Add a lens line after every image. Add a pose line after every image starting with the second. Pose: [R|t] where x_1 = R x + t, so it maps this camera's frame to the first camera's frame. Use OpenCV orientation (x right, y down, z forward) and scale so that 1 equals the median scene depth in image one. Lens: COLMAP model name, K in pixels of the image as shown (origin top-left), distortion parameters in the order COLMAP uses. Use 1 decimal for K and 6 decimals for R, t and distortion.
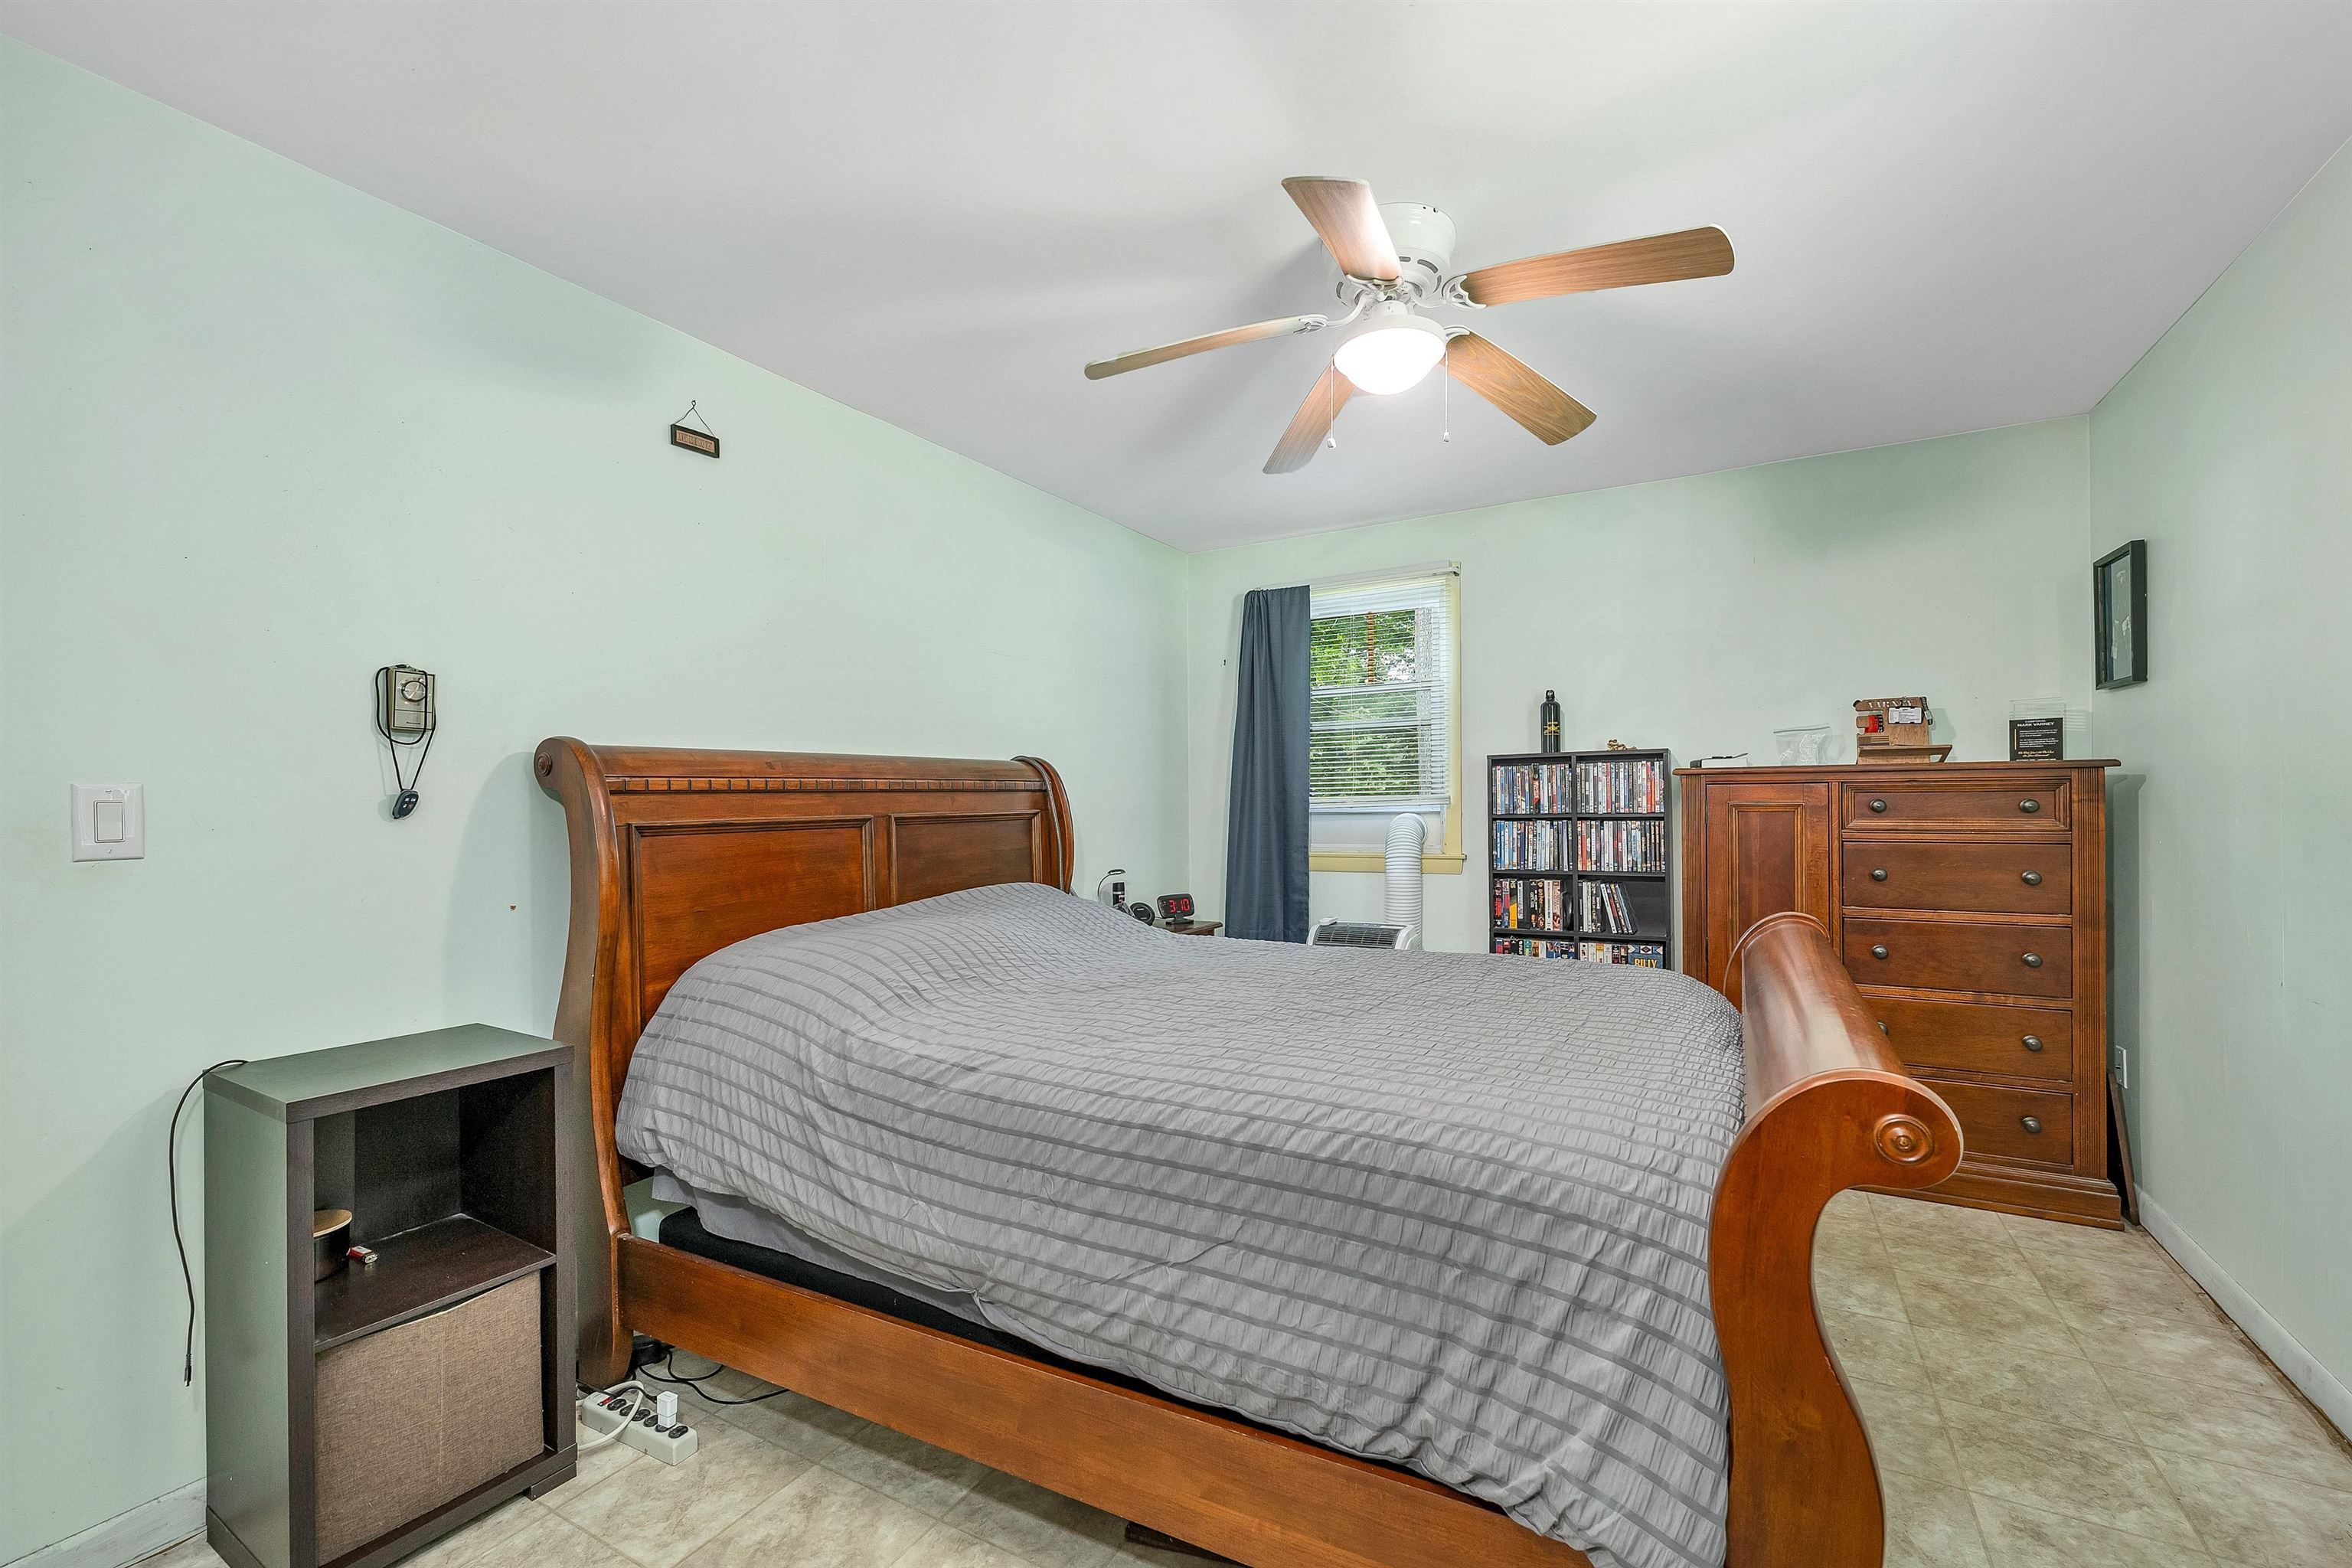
lens RADIAL K [[959.0, 0, 1182.1], [0, 959.0, 780.9], [0, 0, 1]] dist [0.000609, 0.000129]
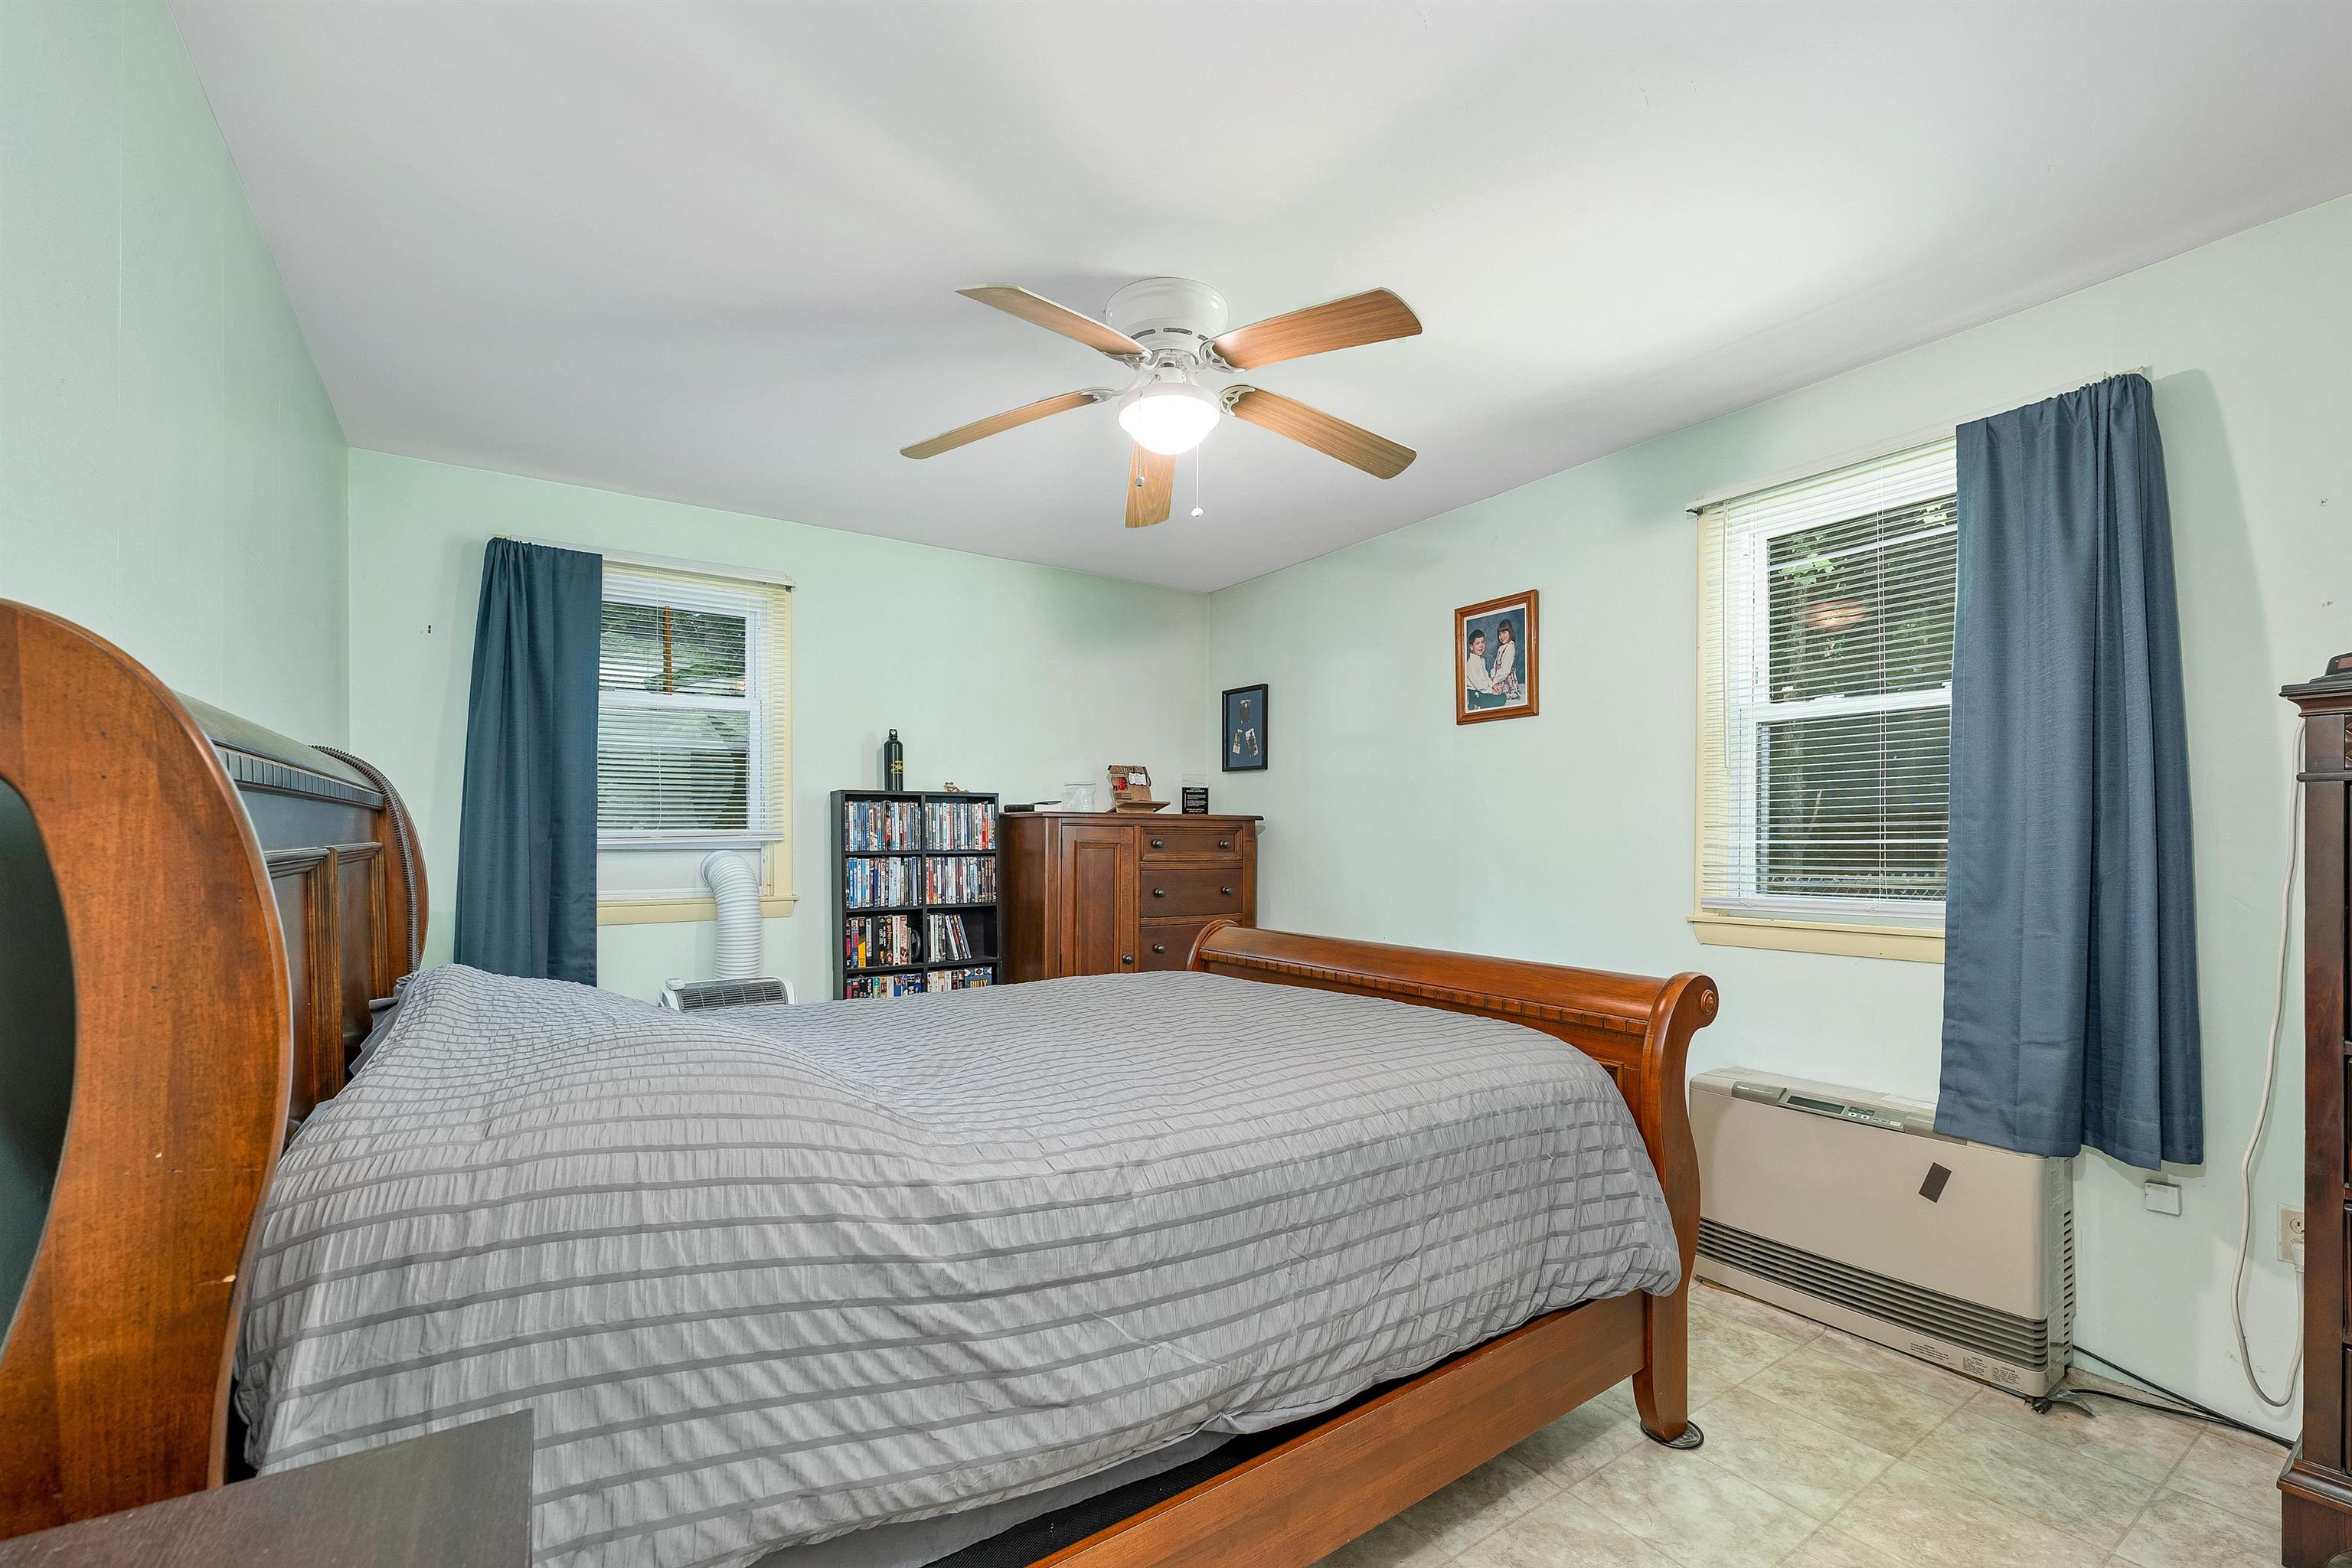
lens RADIAL K [[975.1, 0, 1172.3], [0, 975.1, 815.8], [0, 0, 1]] dist [0.000067, 0.000237]
pose [[0.459481, 0.031225, 0.887638, -0.421374], [-0.025665, 0.999431, -0.021872, 0.012892], [-0.887817, -0.012731, 0.460021, 0.273050]]
